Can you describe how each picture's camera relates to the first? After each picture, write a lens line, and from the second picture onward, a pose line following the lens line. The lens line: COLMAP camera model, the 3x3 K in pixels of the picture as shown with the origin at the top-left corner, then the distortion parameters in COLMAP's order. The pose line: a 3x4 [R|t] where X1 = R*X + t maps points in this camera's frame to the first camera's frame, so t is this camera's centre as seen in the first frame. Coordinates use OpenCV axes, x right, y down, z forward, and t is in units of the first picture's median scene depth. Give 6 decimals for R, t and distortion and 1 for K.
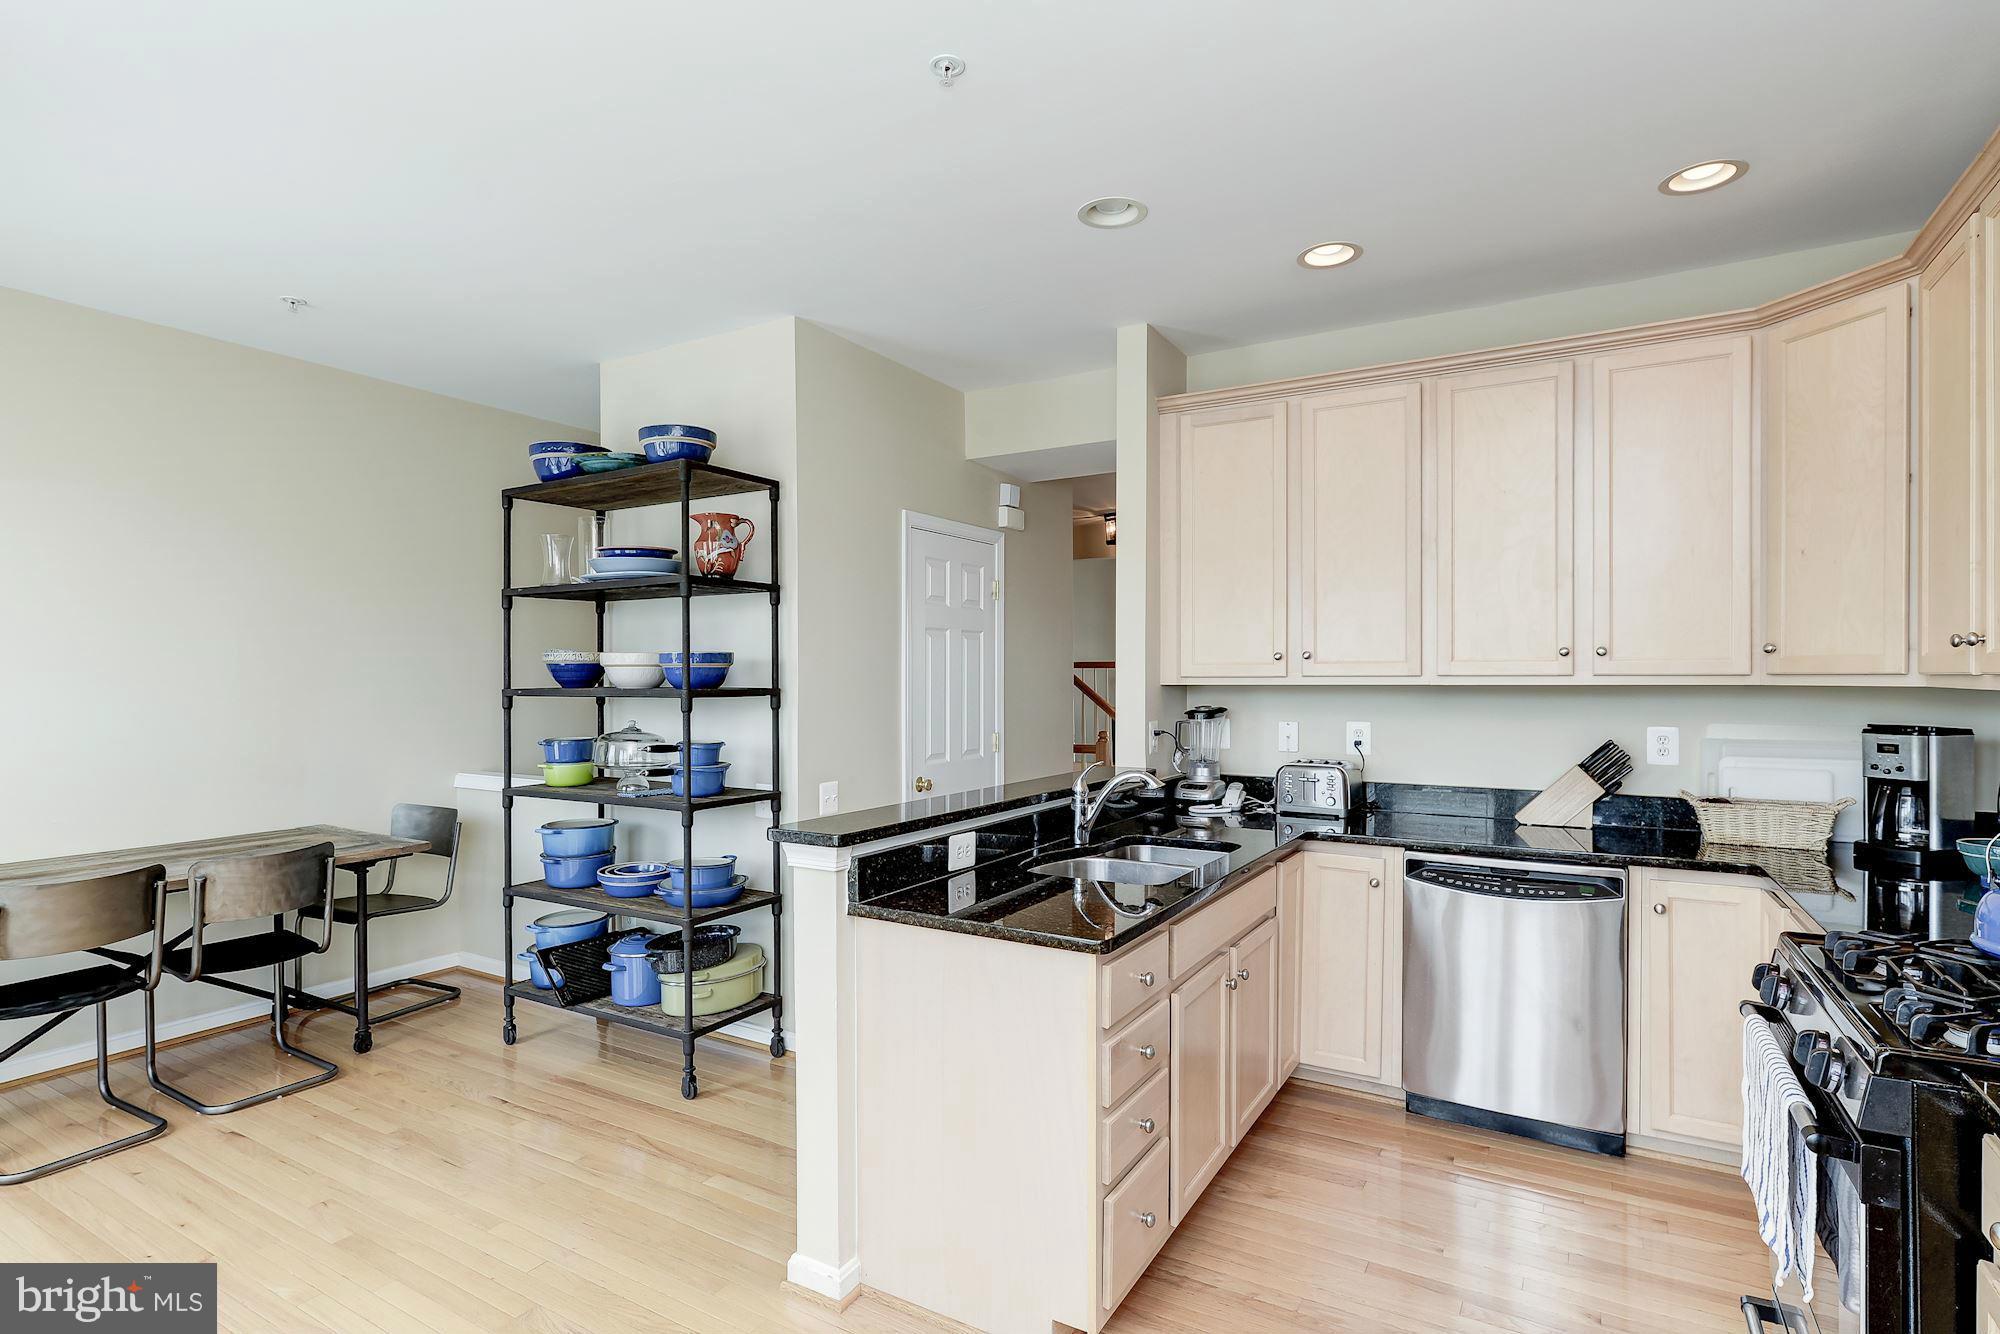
lens RADIAL K [[1009.8, 0, 985.7], [0, 1009.8, 679.3], [0, 0, 1]] dist [-0.003070, 0.001921]
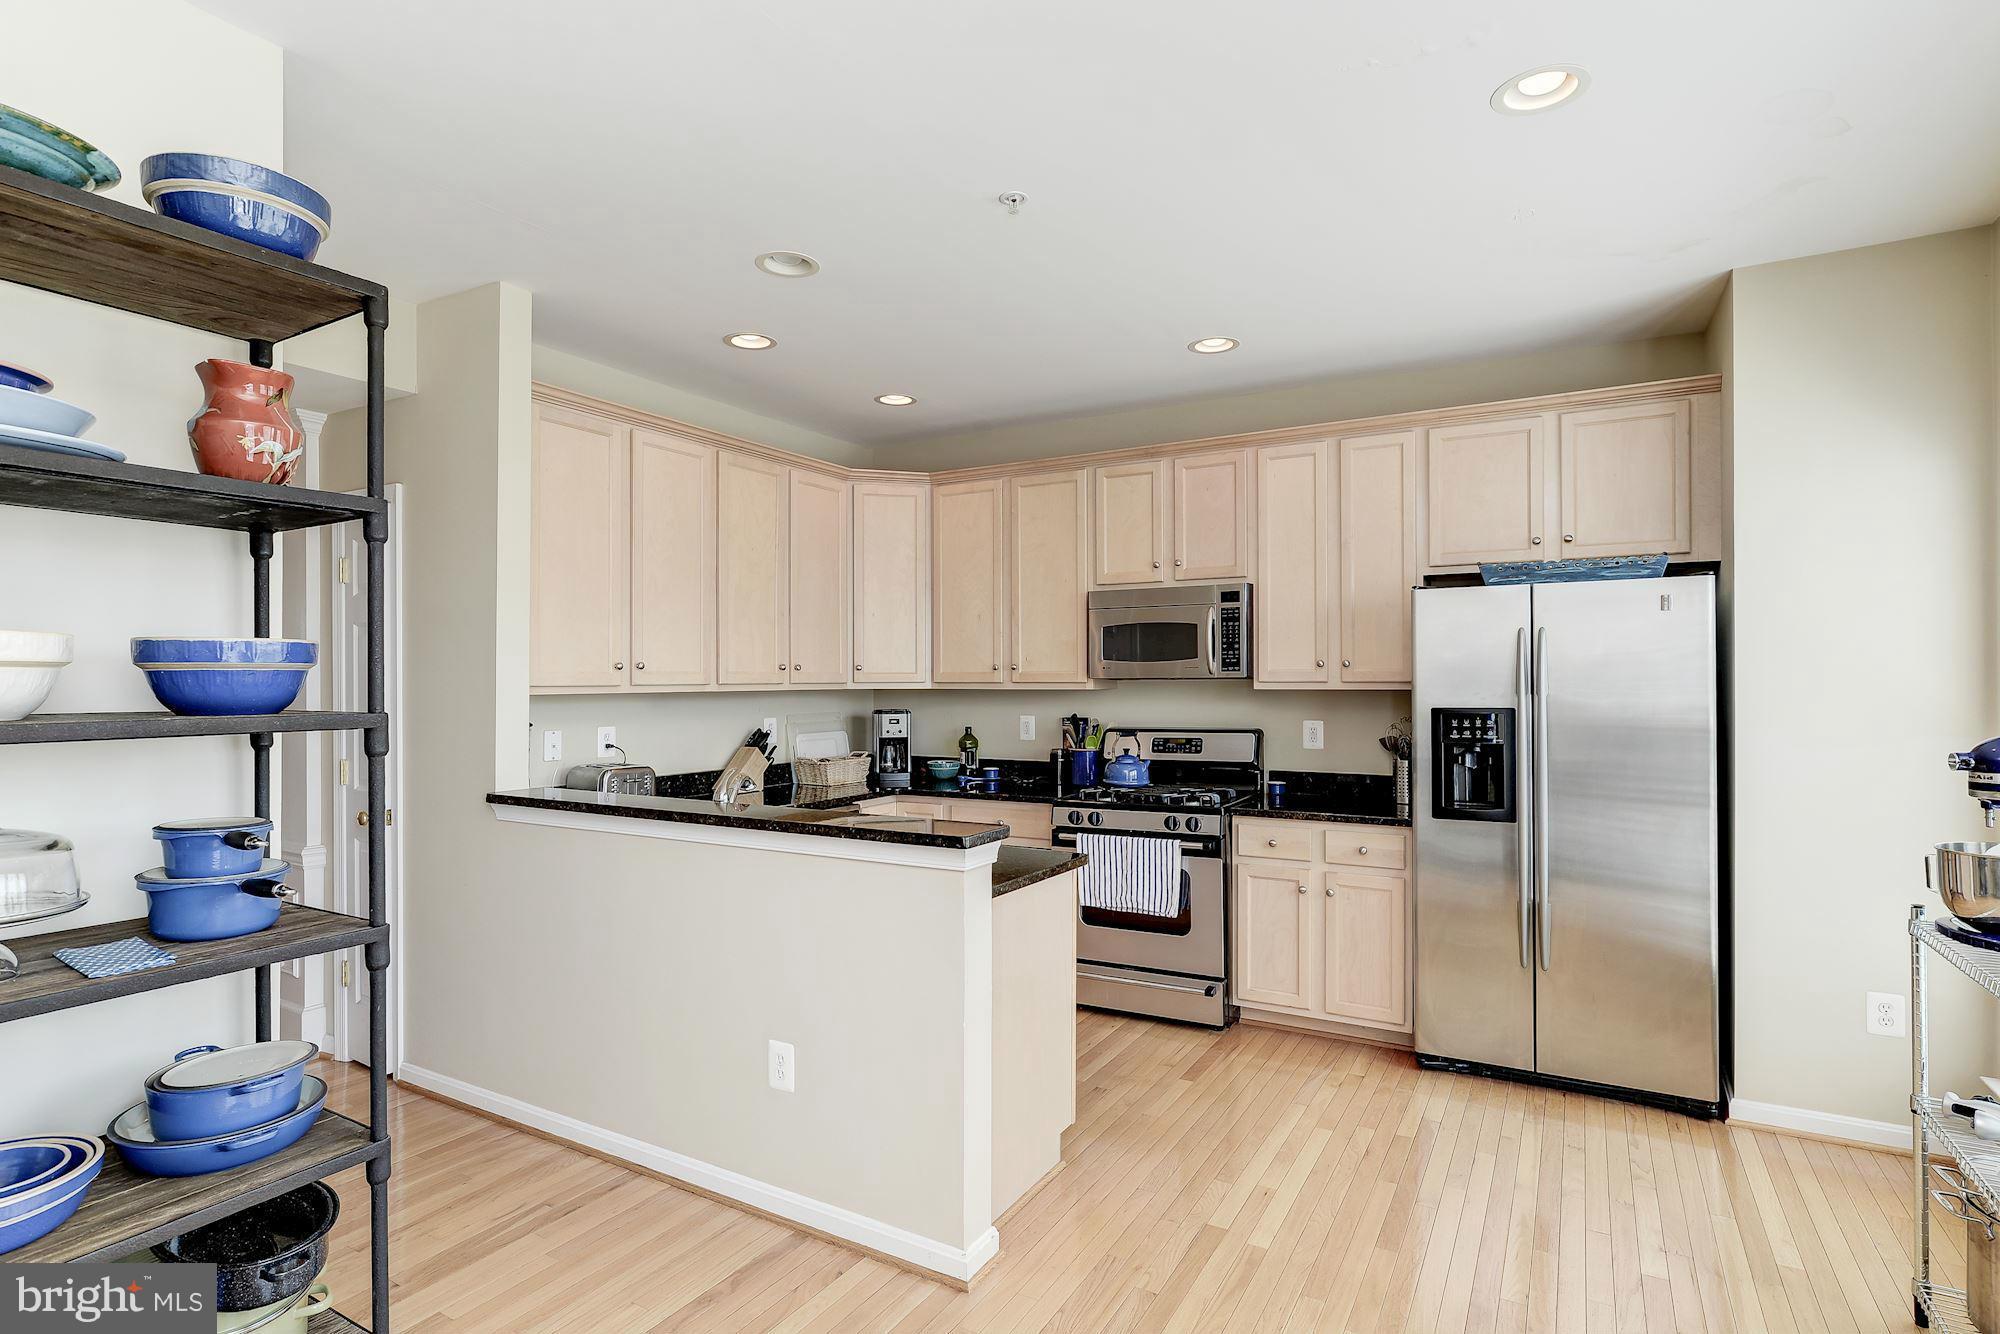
lens RADIAL K [[1009.8, 0, 997.4], [0, 1009.8, 669.8], [0, 0, 1]] dist [-0.003070, 0.001921]
pose [[-0.009870, 0.009807, 0.999903, -0.816193], [0.001790, 0.999950, -0.009790, -0.009489], [-0.999950, 0.001693, -0.009887, 0.659012]]
